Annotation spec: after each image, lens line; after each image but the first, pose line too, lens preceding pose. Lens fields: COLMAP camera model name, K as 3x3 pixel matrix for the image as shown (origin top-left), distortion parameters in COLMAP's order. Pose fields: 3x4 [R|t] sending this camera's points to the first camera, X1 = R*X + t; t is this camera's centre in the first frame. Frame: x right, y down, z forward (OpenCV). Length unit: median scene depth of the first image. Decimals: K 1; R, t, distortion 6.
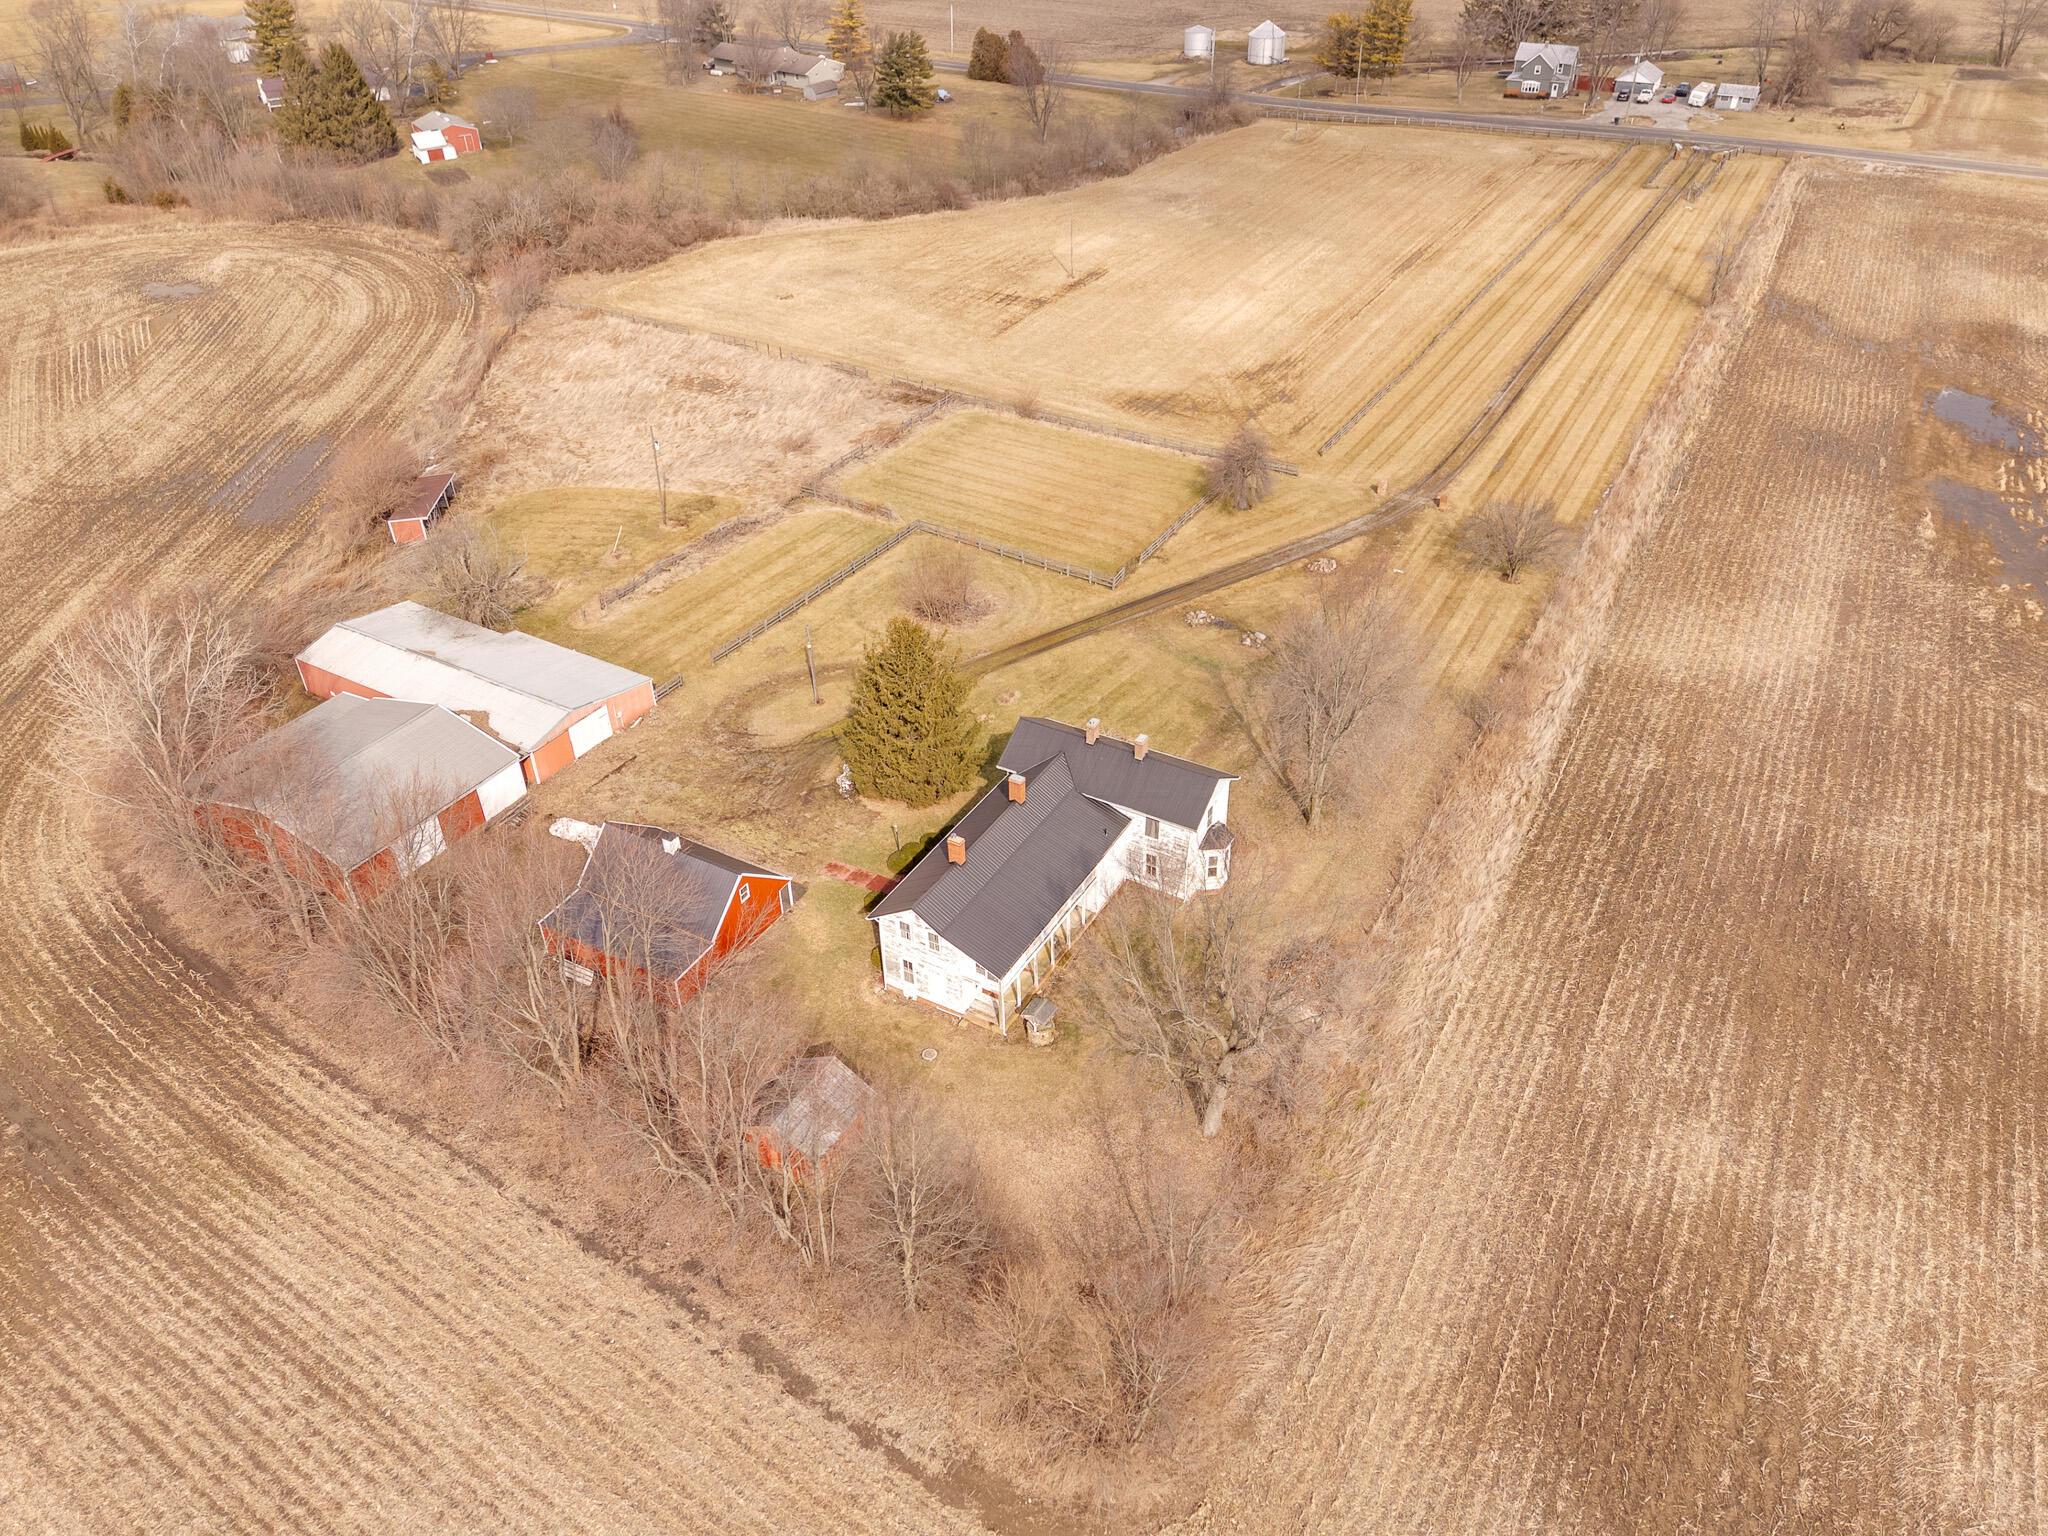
lens RADIAL K [[1504.2, 0, 1028.1], [0, 1504.2, 774.4], [0, 0, 1]] dist [0.078067, -0.061923]
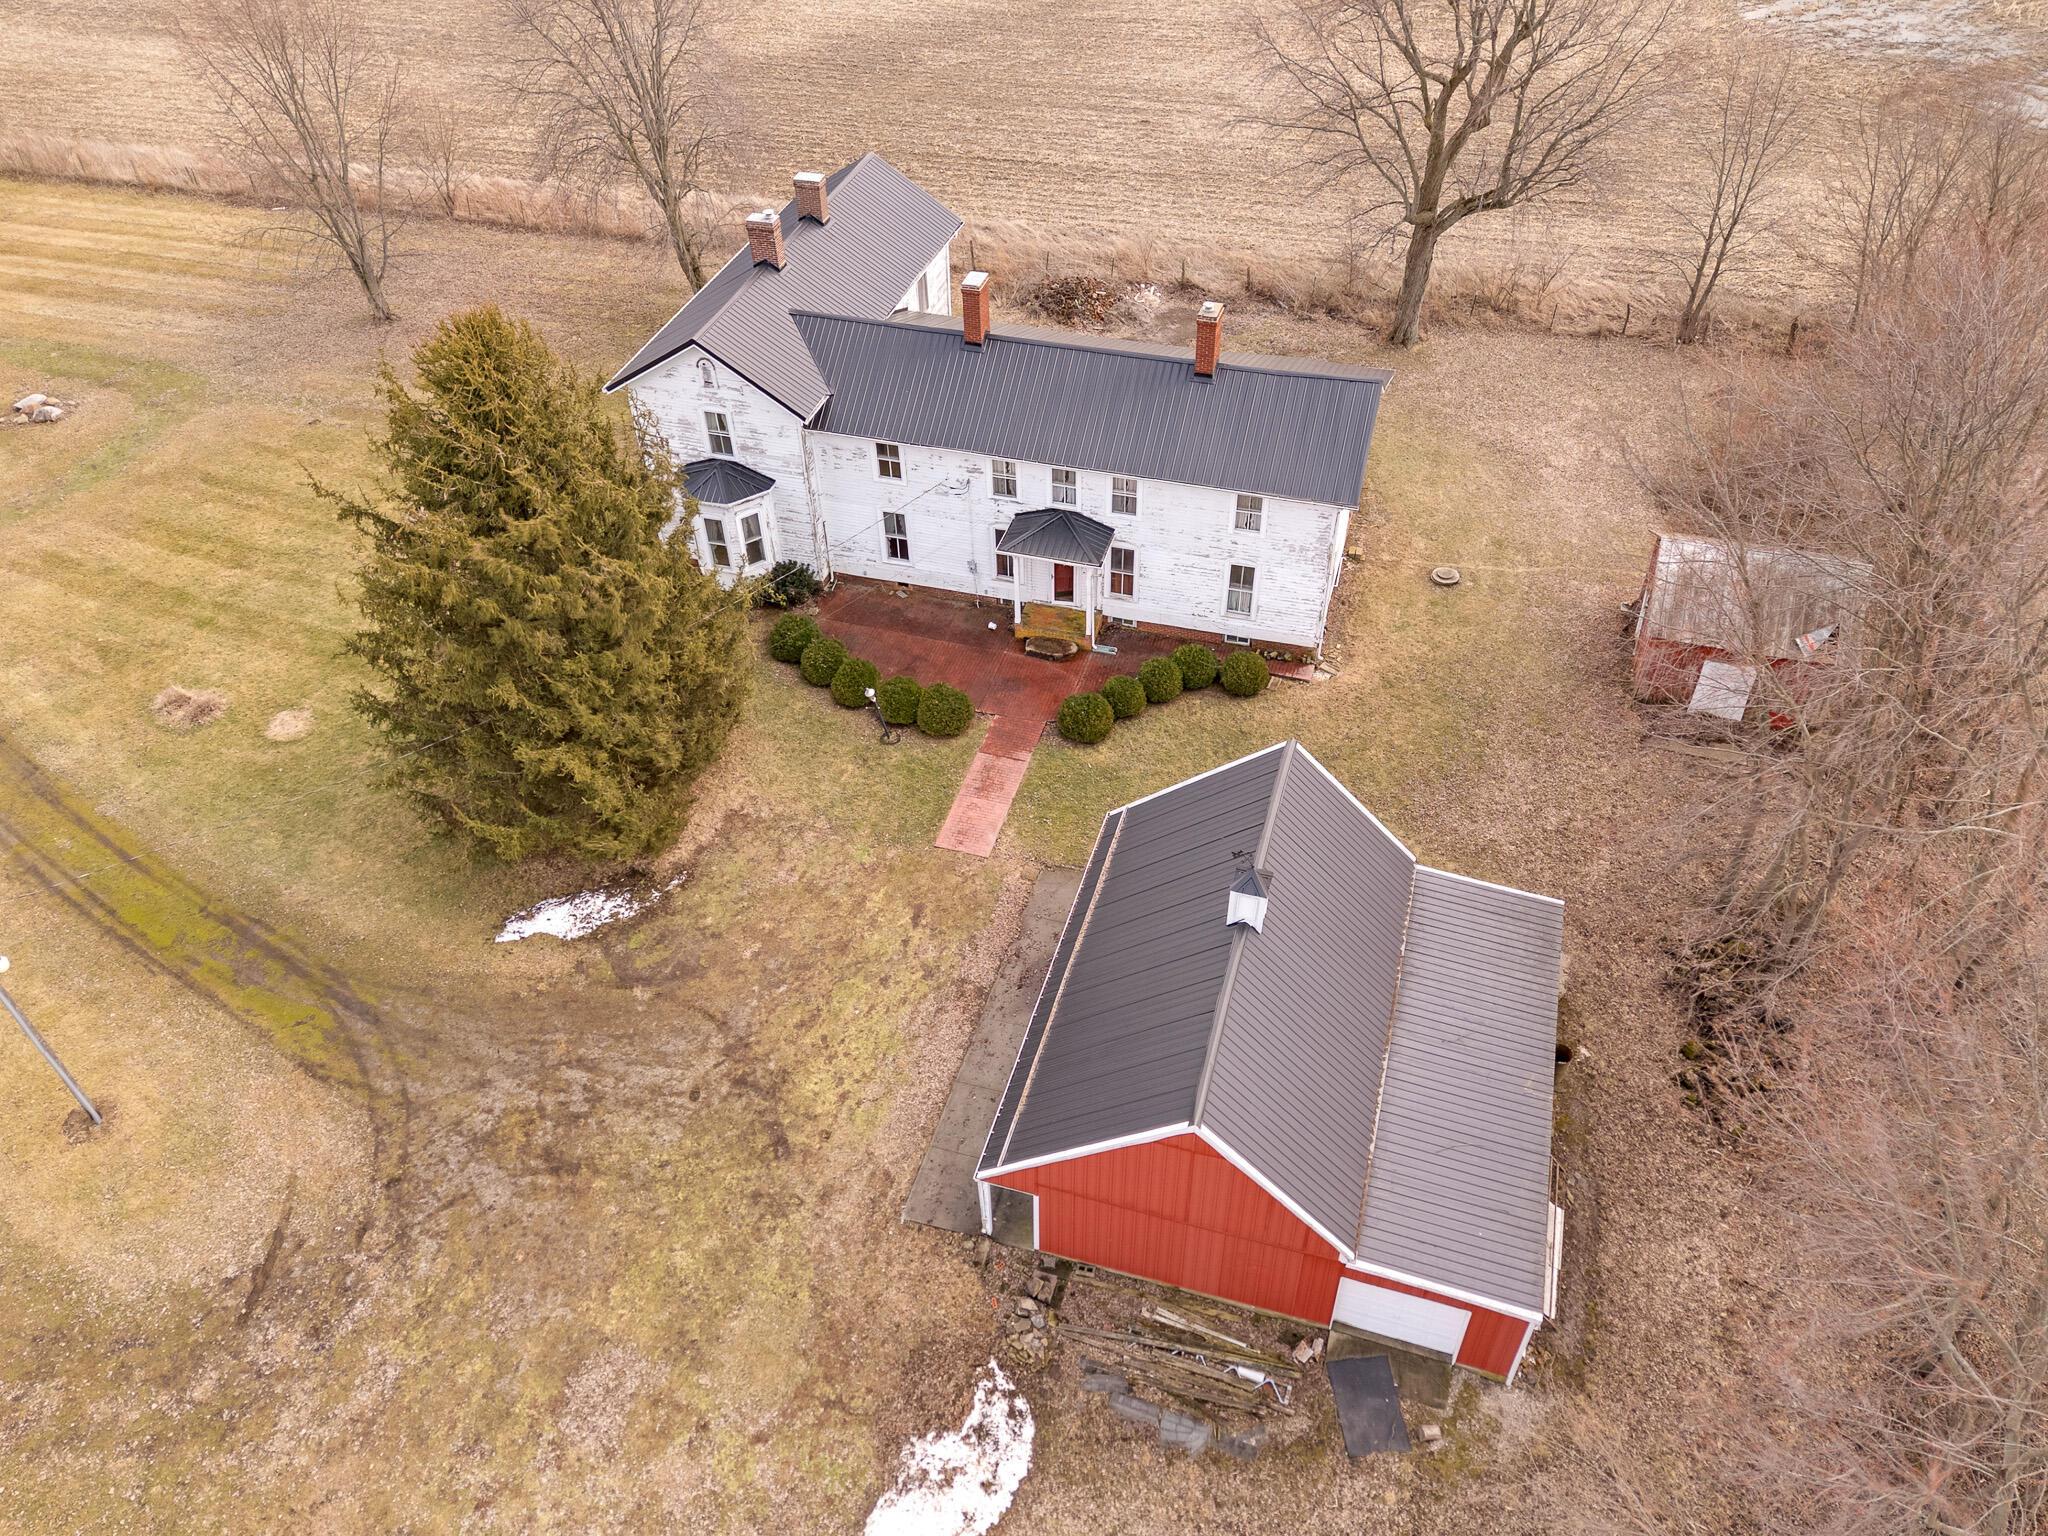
lens RADIAL K [[1504.2, 0, 1039.3], [0, 1504.2, 772.8], [0, 0, 1]] dist [0.078067, -0.061923]
pose [[-0.236830, -0.646040, 0.725633, -0.320264], [0.582014, 0.503692, 0.638399, -0.148411], [-0.777927, 0.573521, 0.256715, 0.669751]]
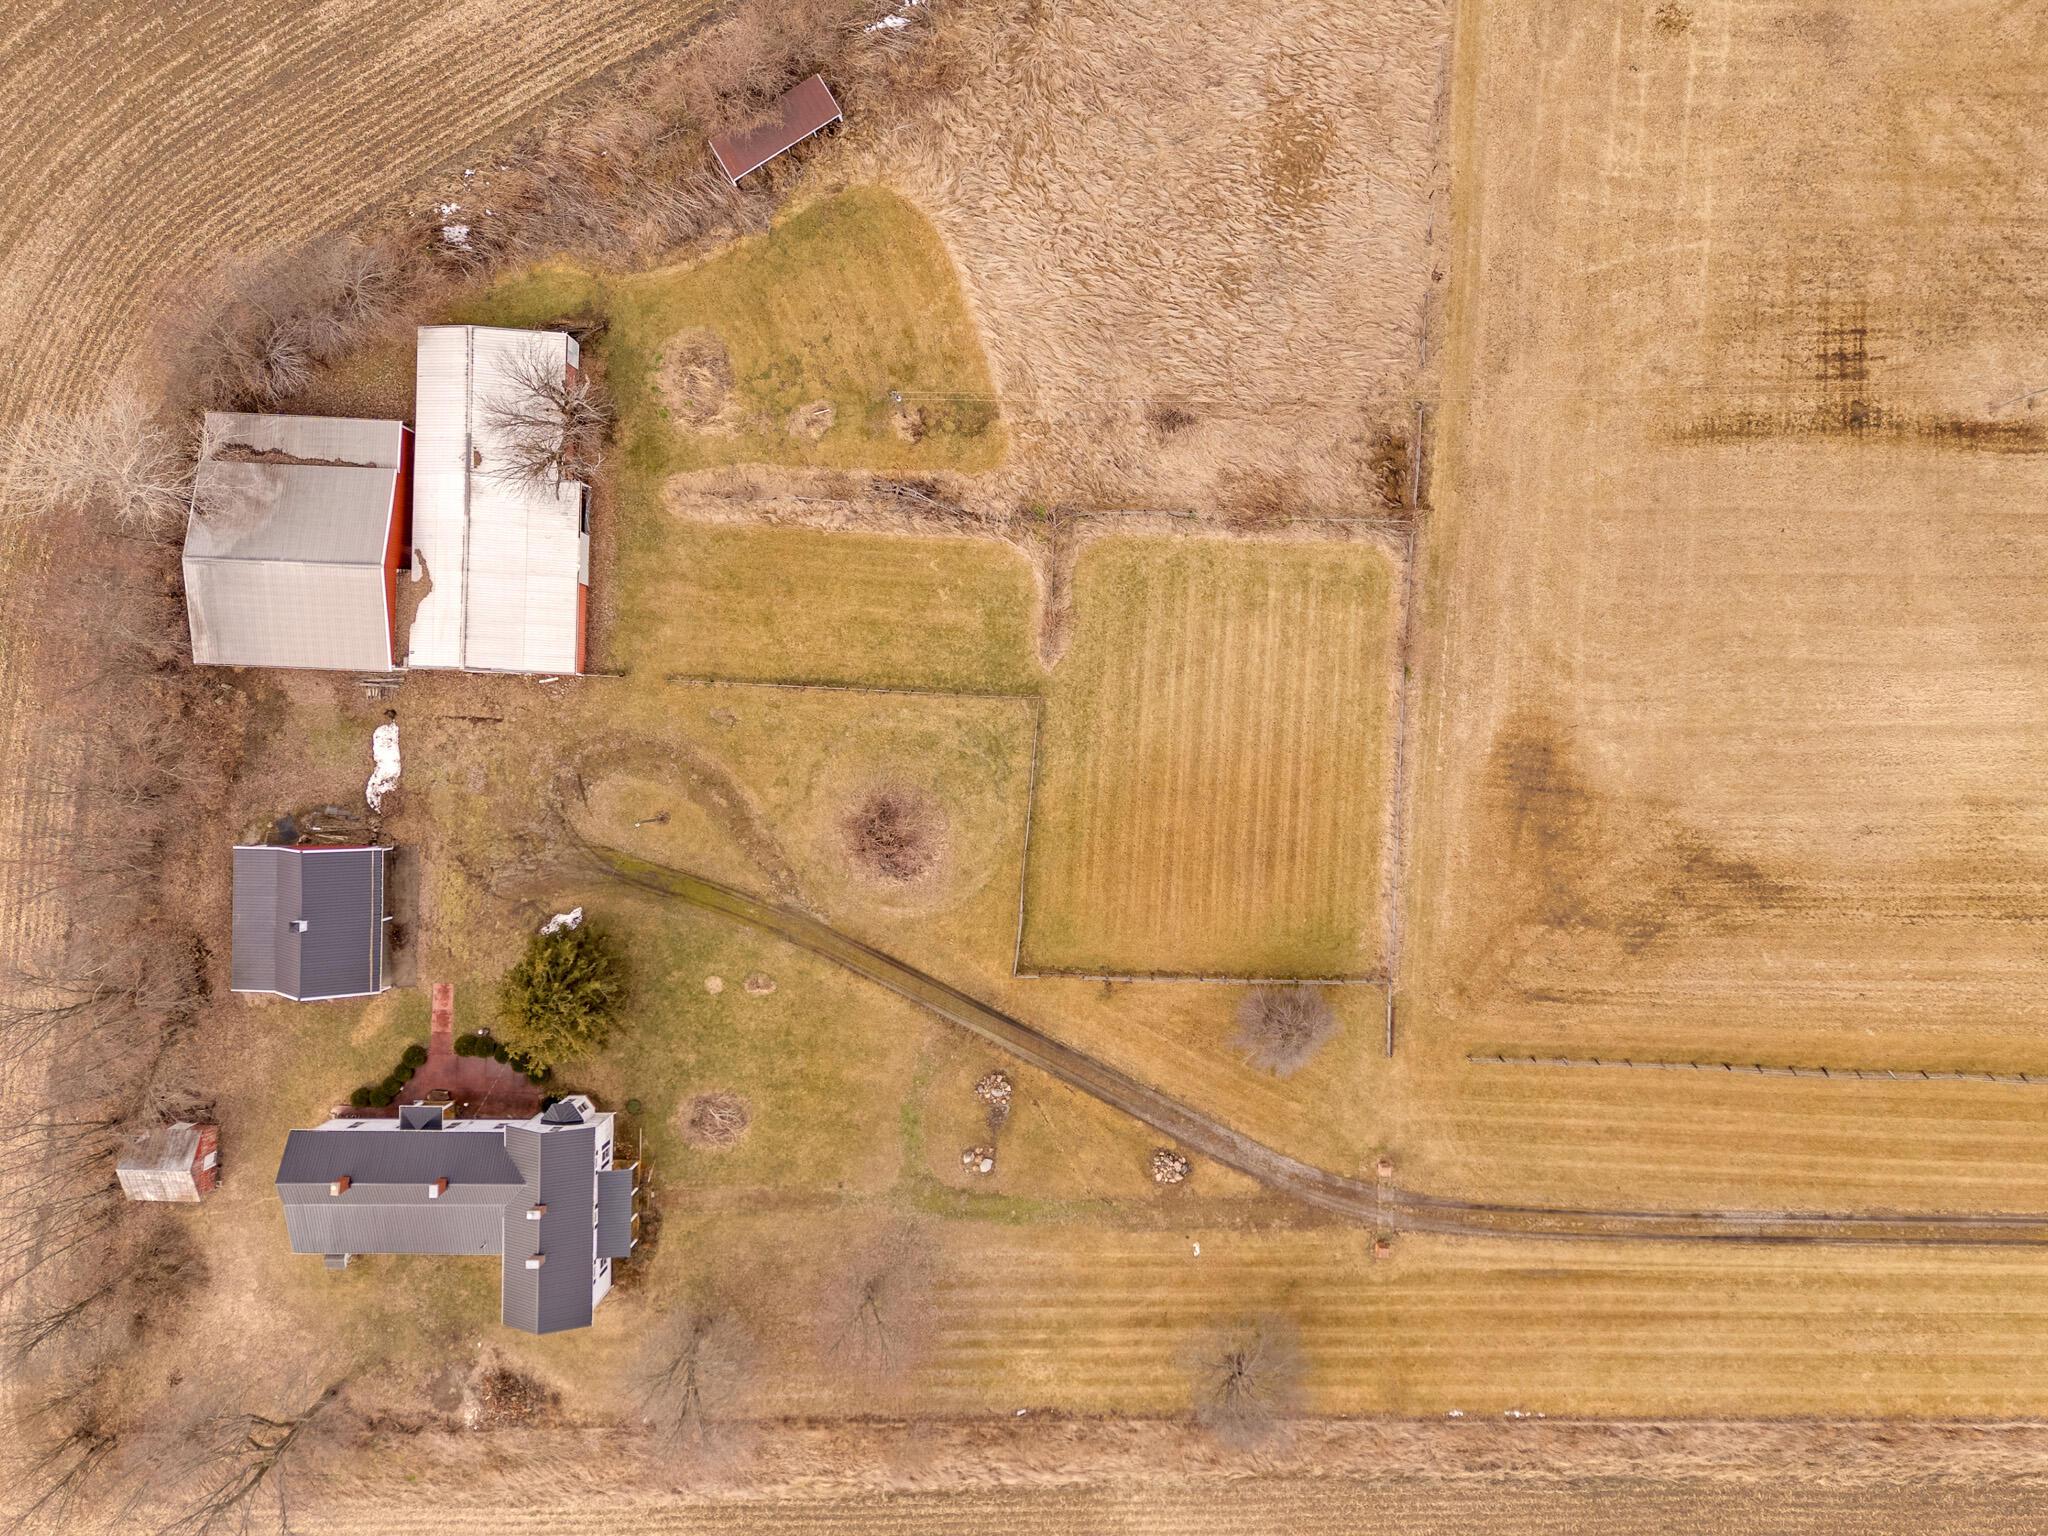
lens RADIAL K [[1504.2, 0, 1040.3], [0, 1504.2, 769.4], [0, 0, 1]] dist [0.078067, -0.061923]
pose [[0.488171, 0.872559, 0.018160, -0.058162], [-0.504118, 0.264931, 0.821996, -0.901879], [0.712429, -0.410429, 0.569204, 0.562183]]
